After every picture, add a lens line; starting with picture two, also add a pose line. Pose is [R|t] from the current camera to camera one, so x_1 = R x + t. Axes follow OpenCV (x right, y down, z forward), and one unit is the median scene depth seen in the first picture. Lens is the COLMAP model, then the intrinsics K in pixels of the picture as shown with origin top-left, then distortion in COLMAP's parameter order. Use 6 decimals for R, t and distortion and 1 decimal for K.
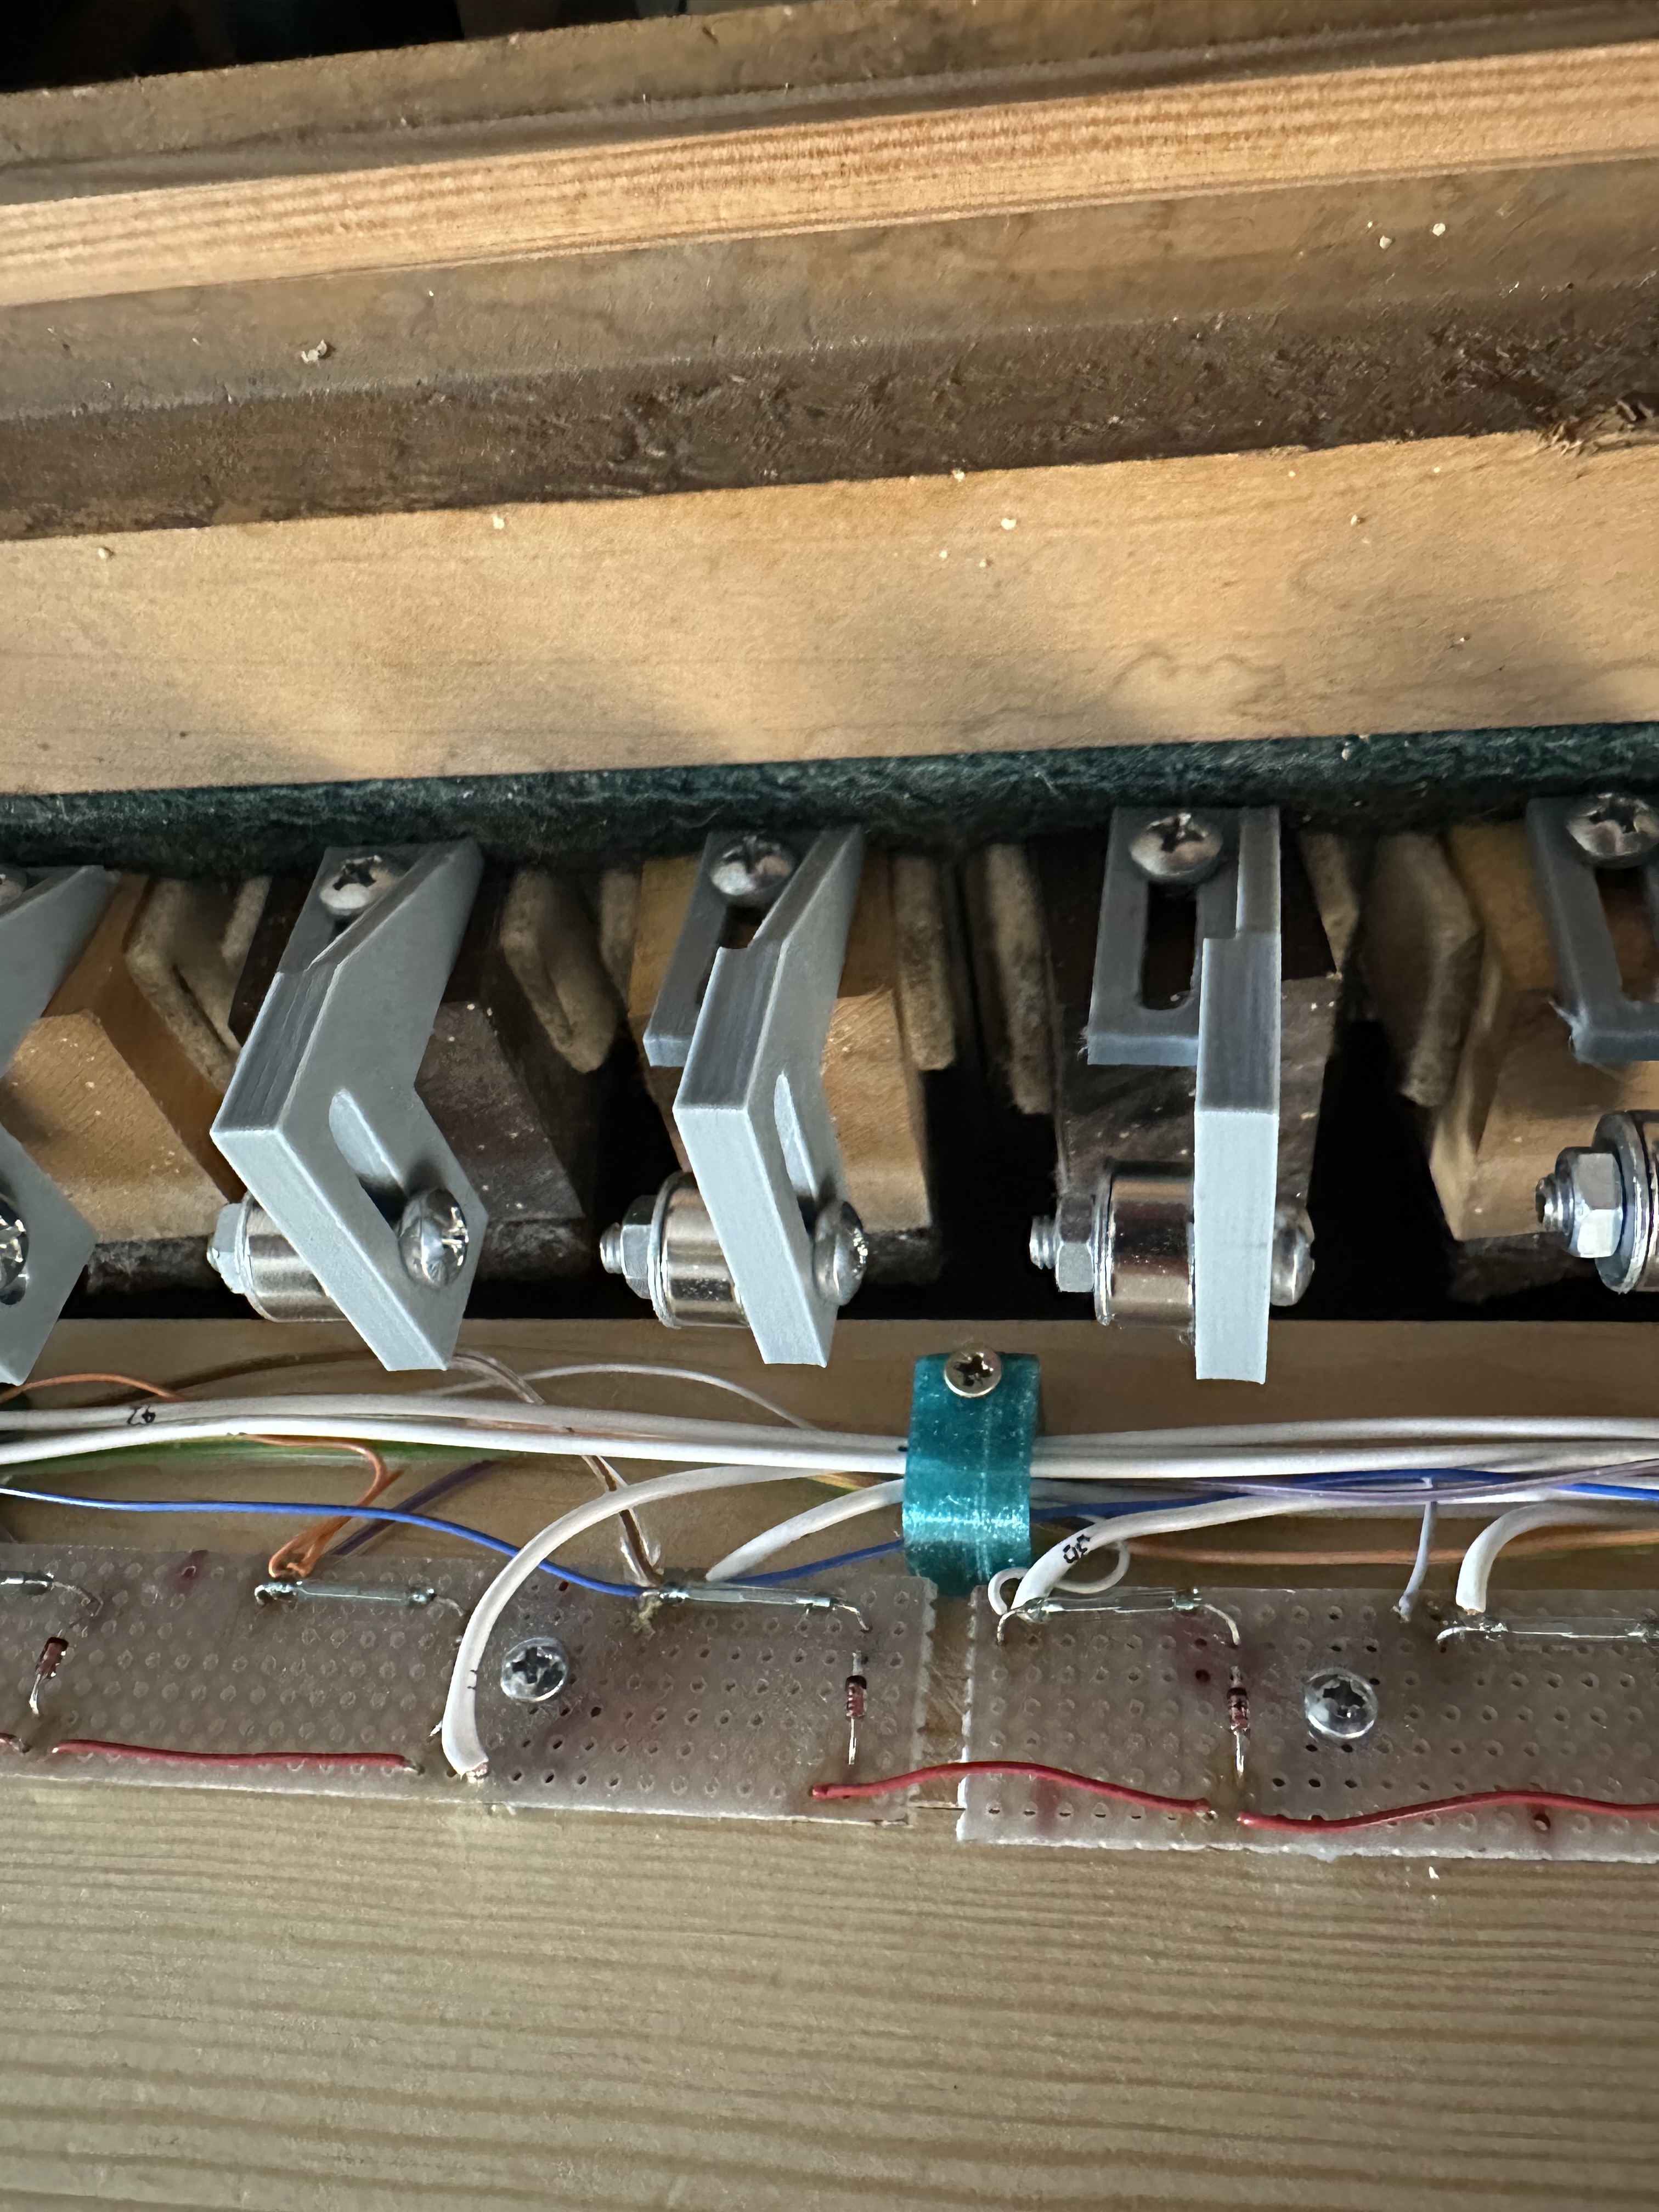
lens RADIAL K [[1576.7, 0, 923.8], [0, 1576.7, 1170.0], [0, 0, 1]] dist [-0.004910, 0.003159]
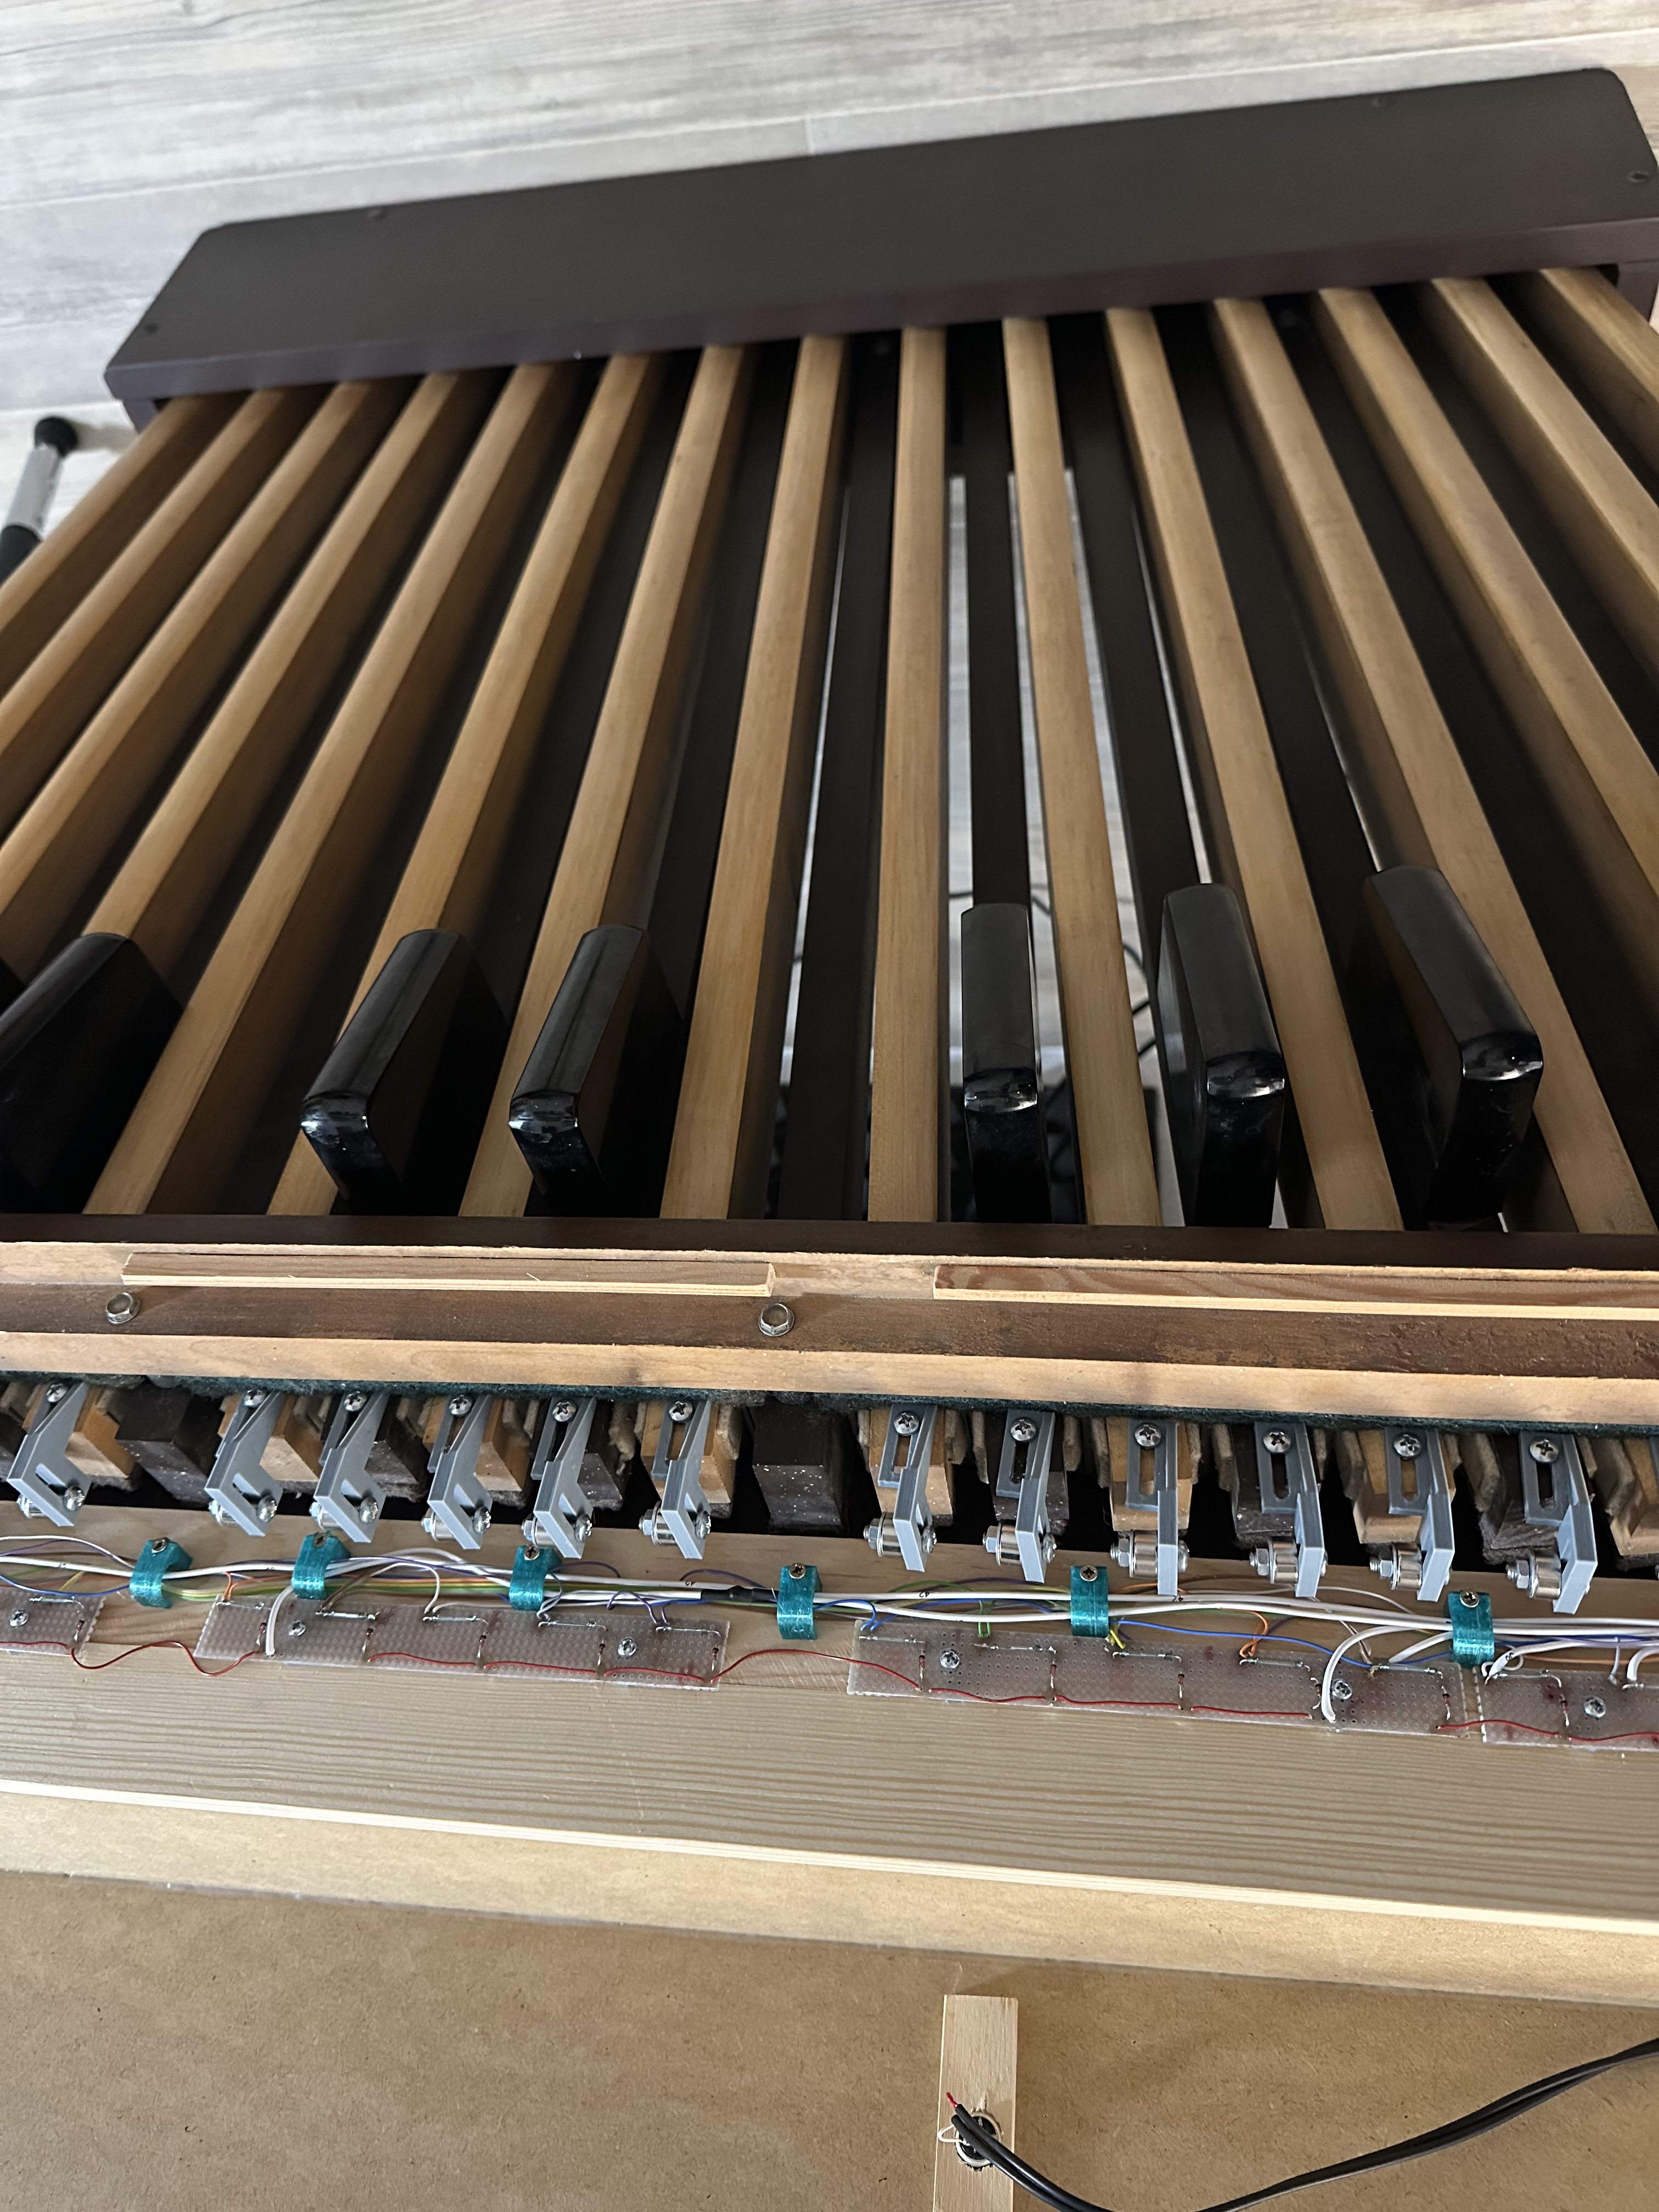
lens RADIAL K [[1588.8, 0, 843.3], [0, 1588.8, 1094.1], [0, 0, 1]] dist [0.006778, -0.030225]
pose [[0.998685, 0.013880, -0.049356, -1.158501], [-0.015519, 0.999335, -0.032985, -0.813244], [0.048866, 0.033707, 0.998236, -2.451573]]
